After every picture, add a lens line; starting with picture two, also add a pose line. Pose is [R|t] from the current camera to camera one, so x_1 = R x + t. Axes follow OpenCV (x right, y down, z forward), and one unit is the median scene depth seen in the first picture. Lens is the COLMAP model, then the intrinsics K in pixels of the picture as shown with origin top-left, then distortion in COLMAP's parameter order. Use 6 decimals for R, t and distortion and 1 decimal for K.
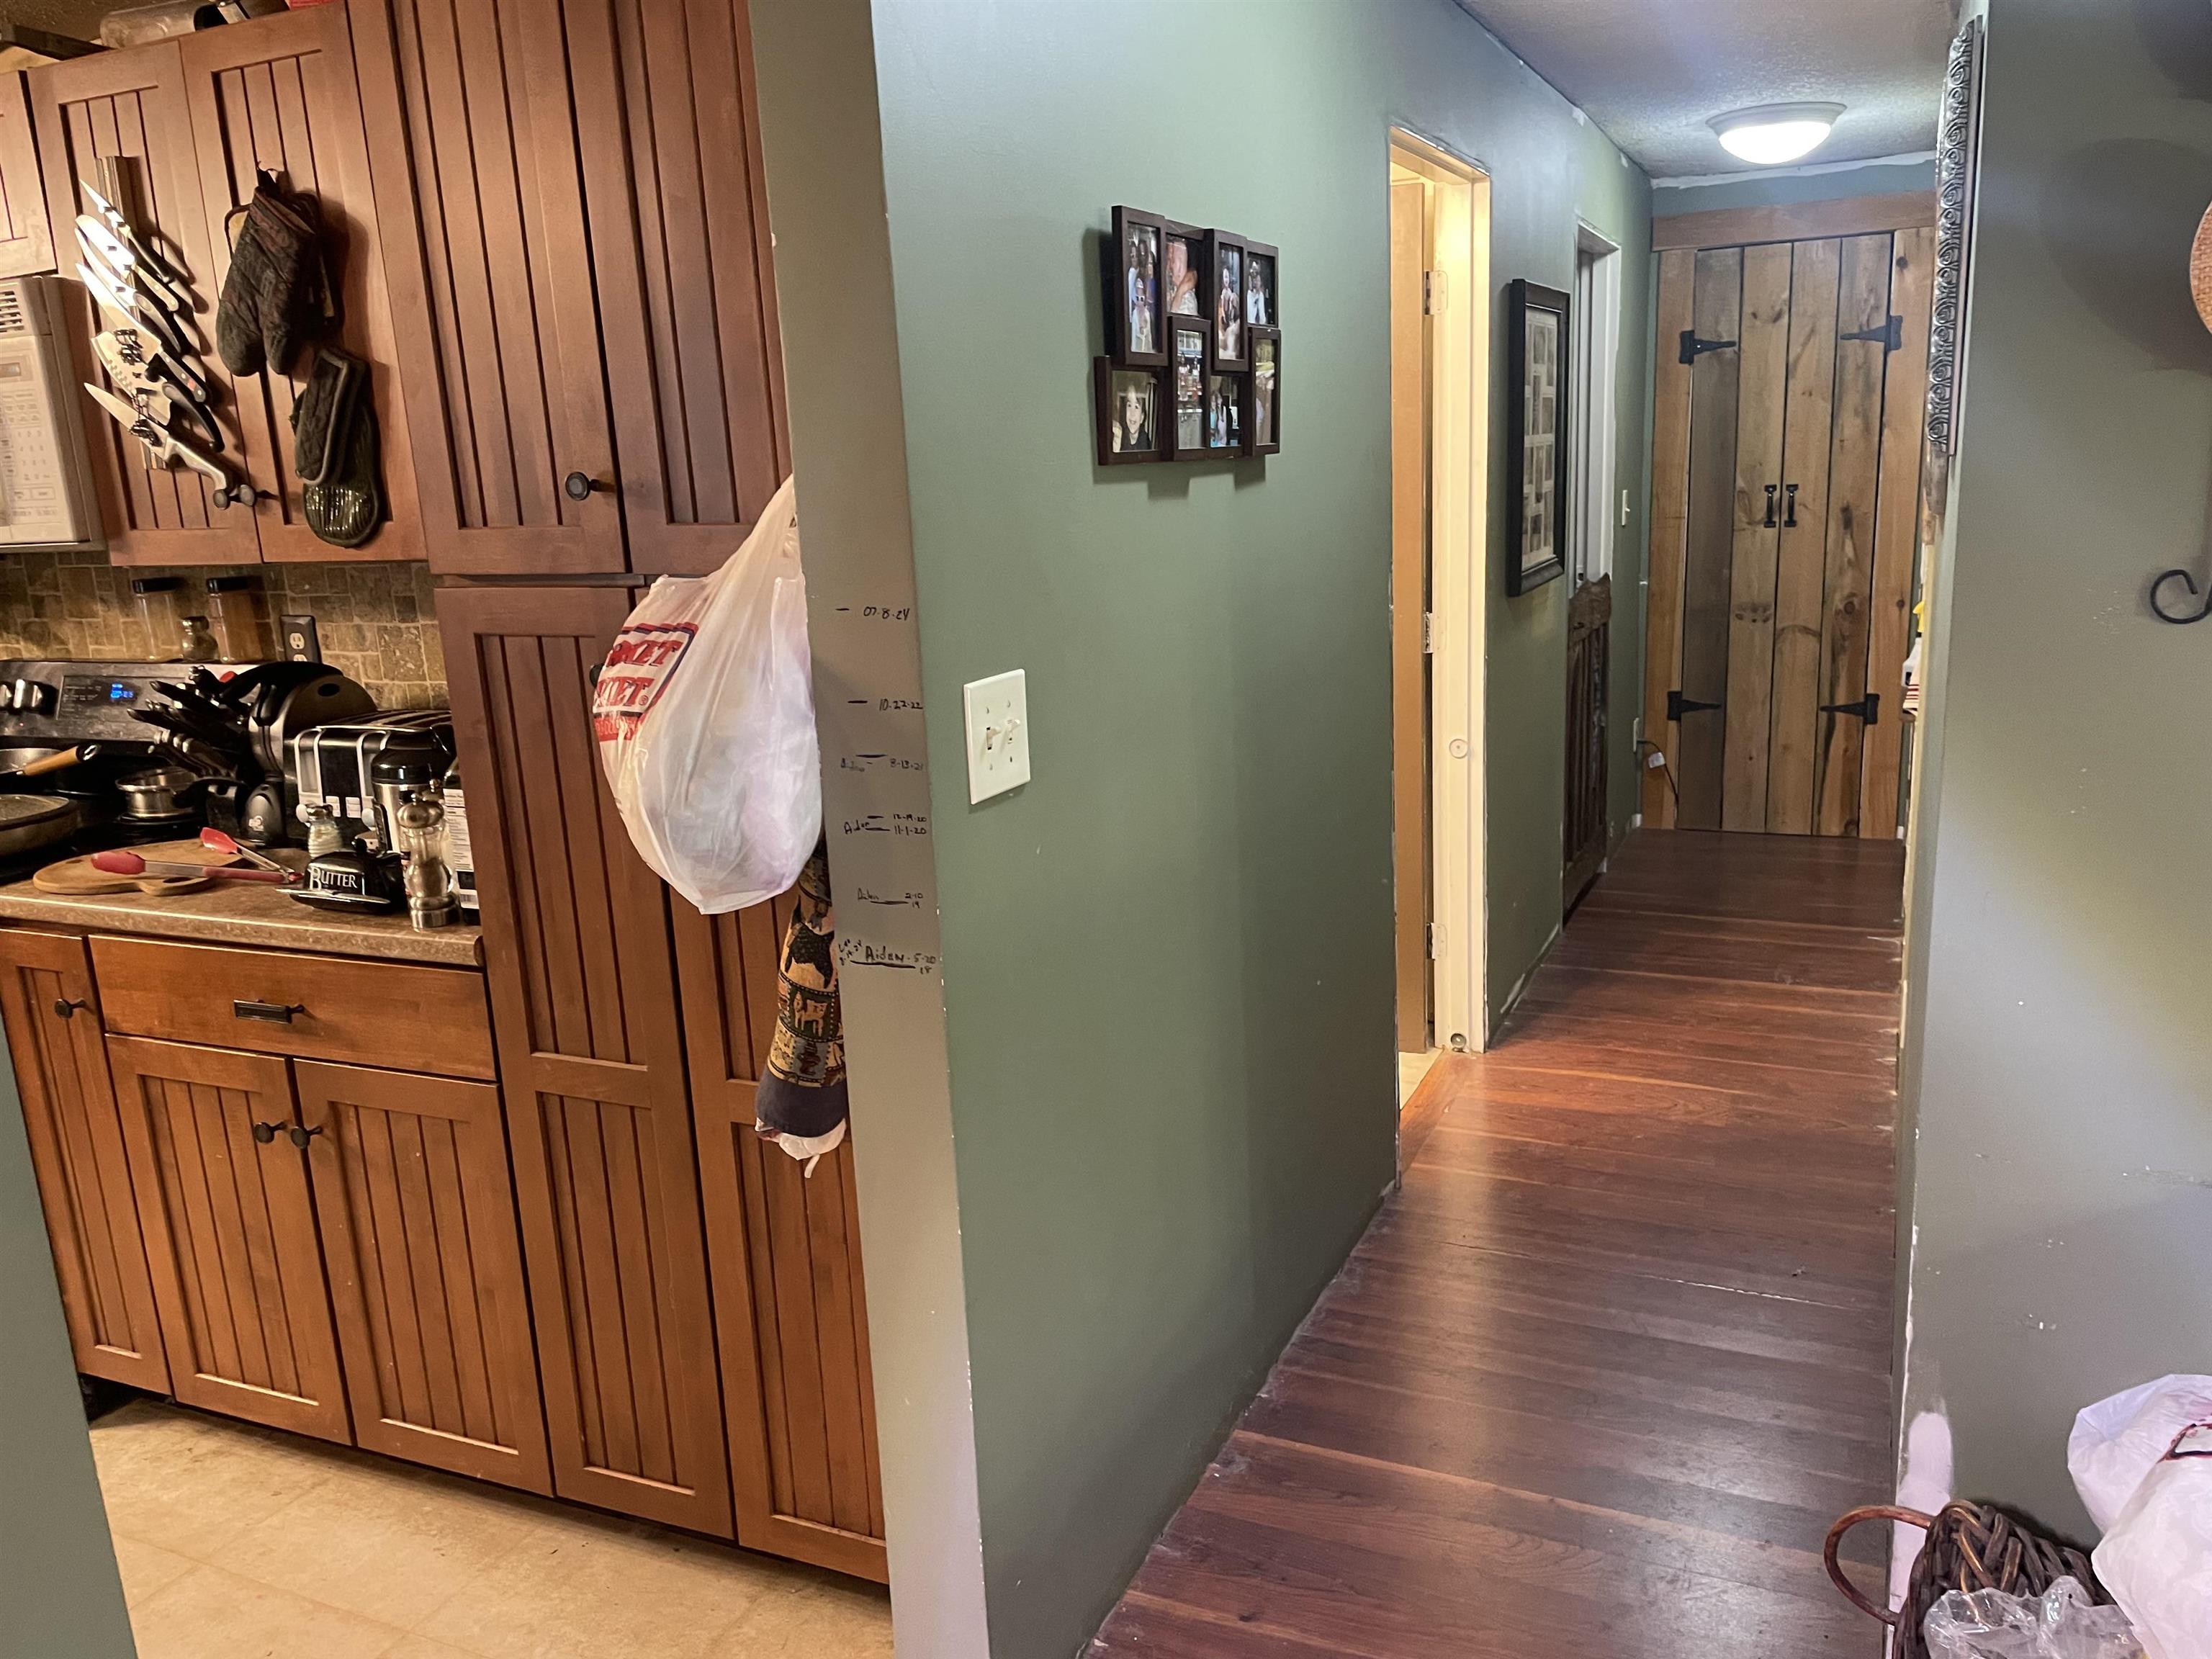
lens RADIAL K [[1655.2, 0, 1114.4], [0, 1655.2, 825.3], [0, 0, 1]] dist [0.097453, -0.128845]
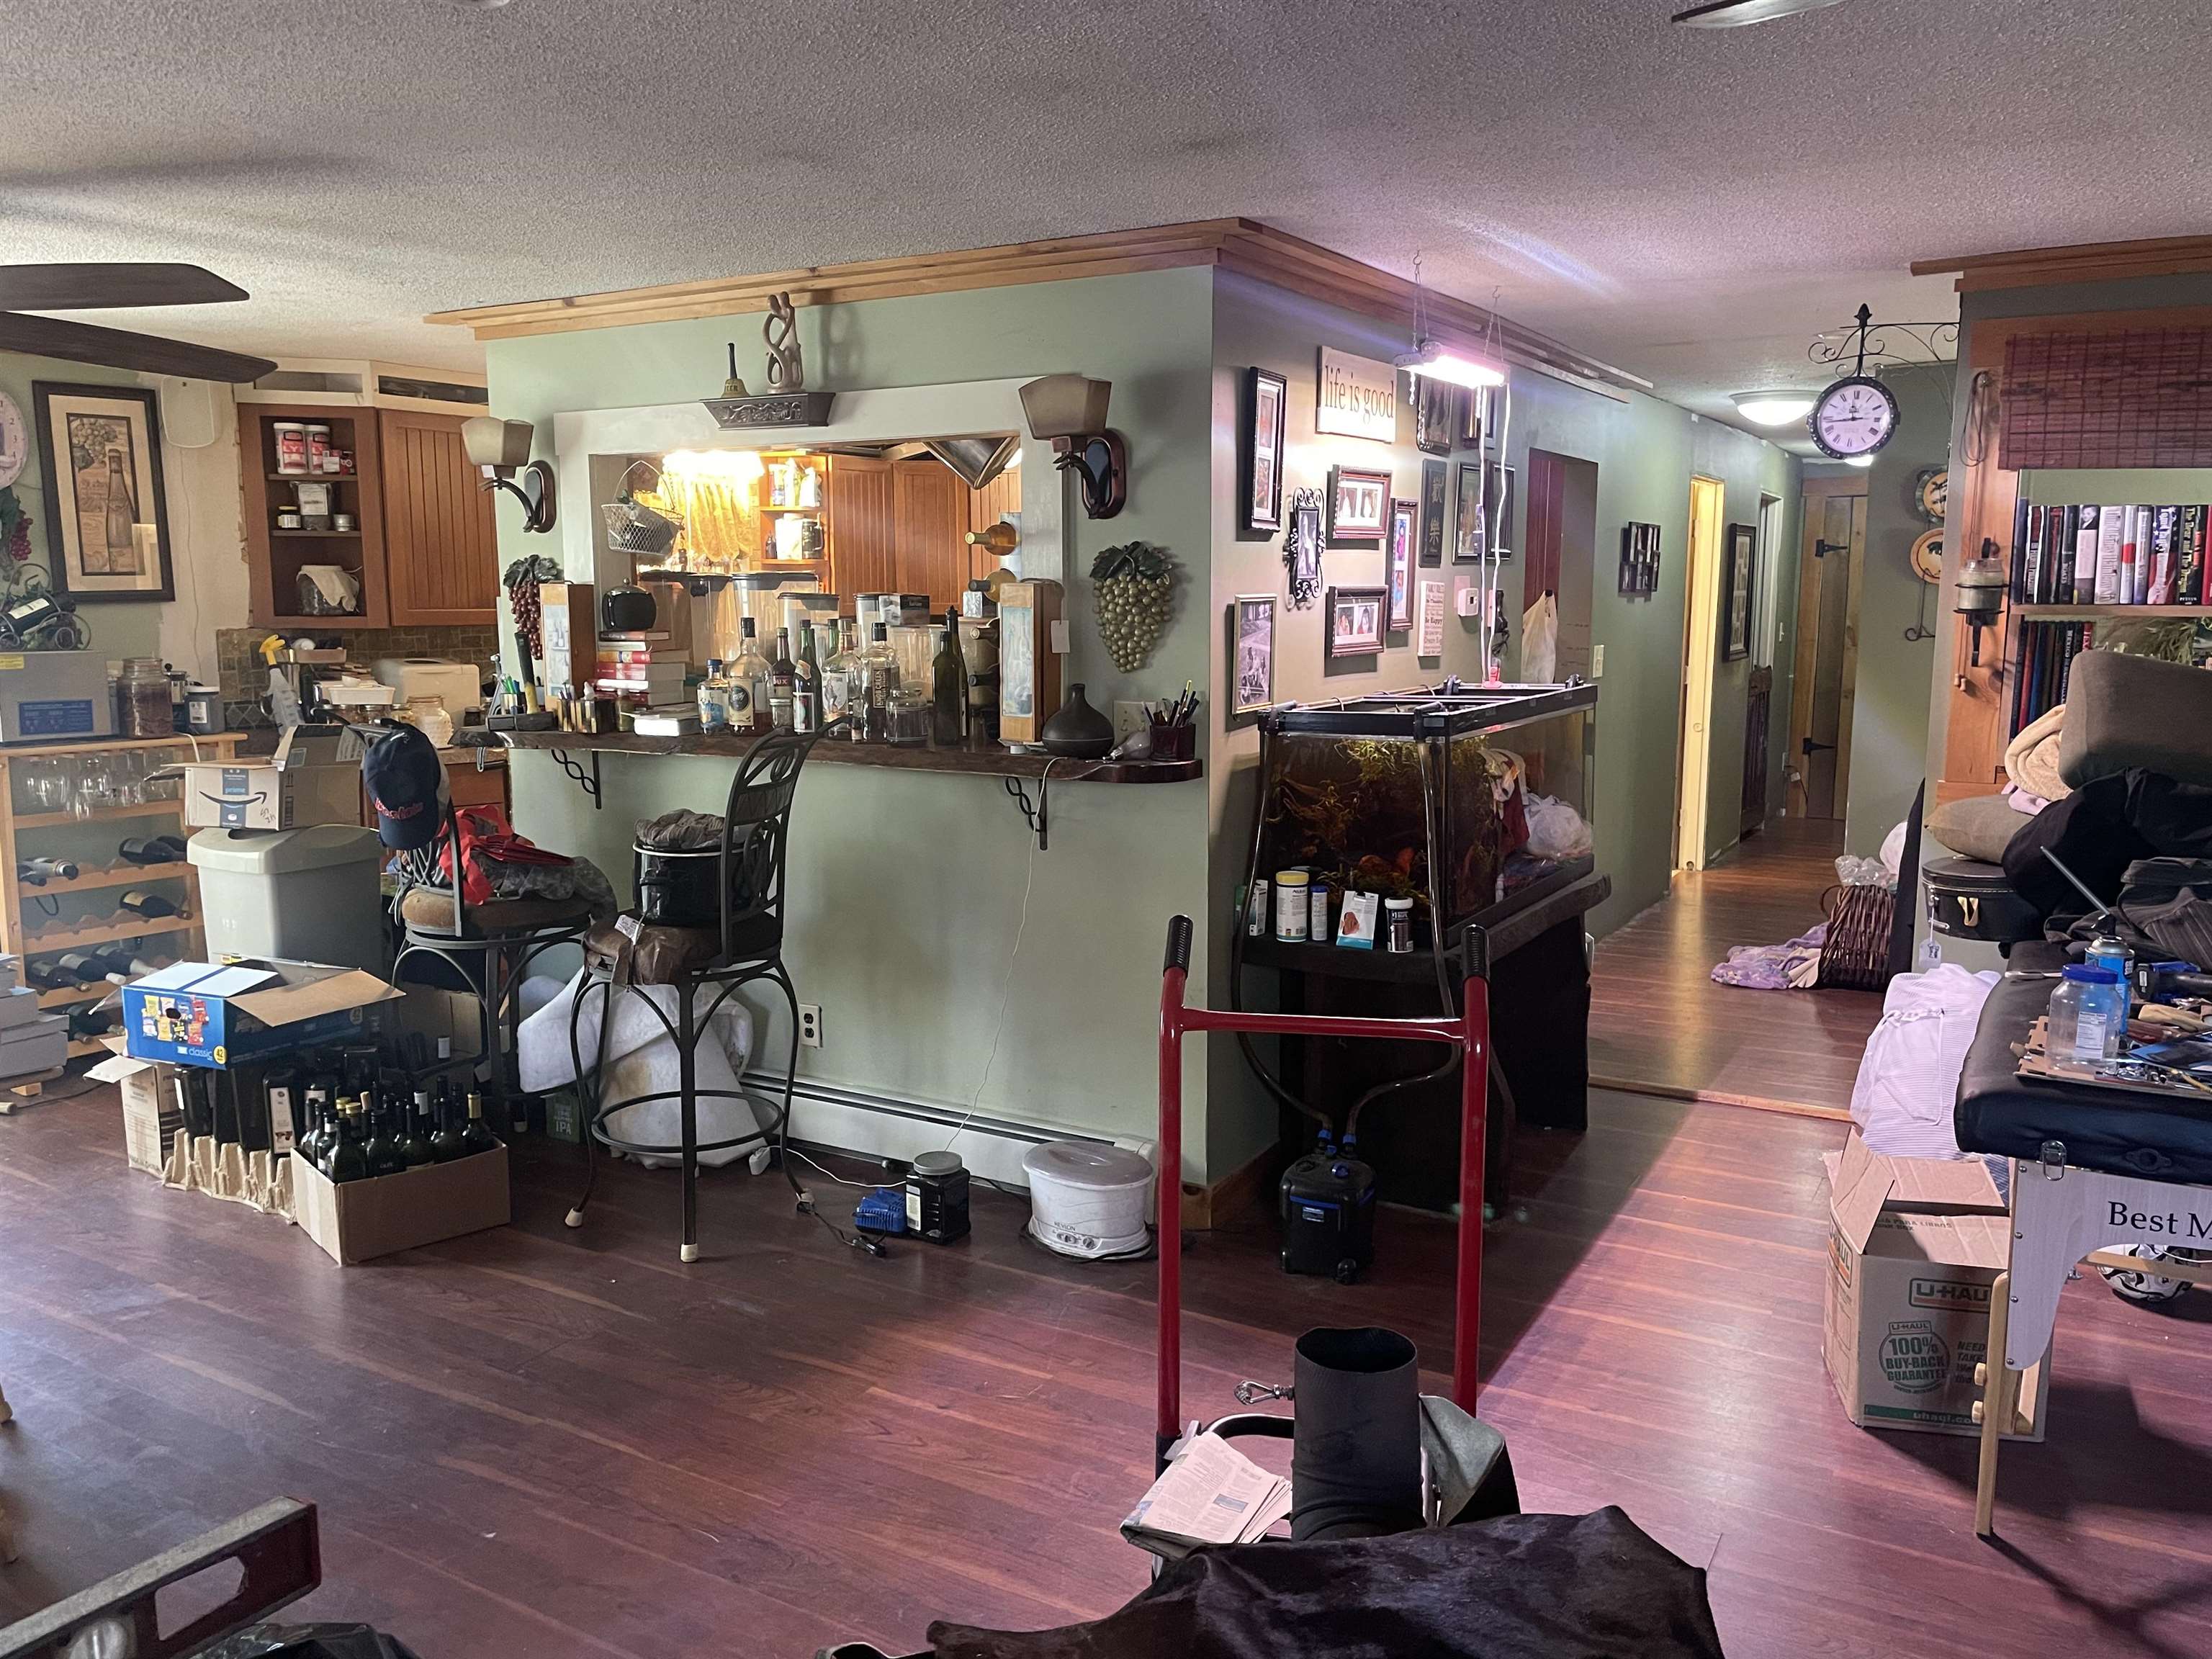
lens RADIAL K [[1655.2, 0, 1114.4], [0, 1655.2, 825.3], [0, 0, 1]] dist [0.097453, -0.128845]
pose [[0.994499, 0.059963, -0.085881, -0.502720], [-0.066508, 0.994926, -0.075491, 0.415124], [0.080919, 0.080787, 0.993441, -1.734817]]
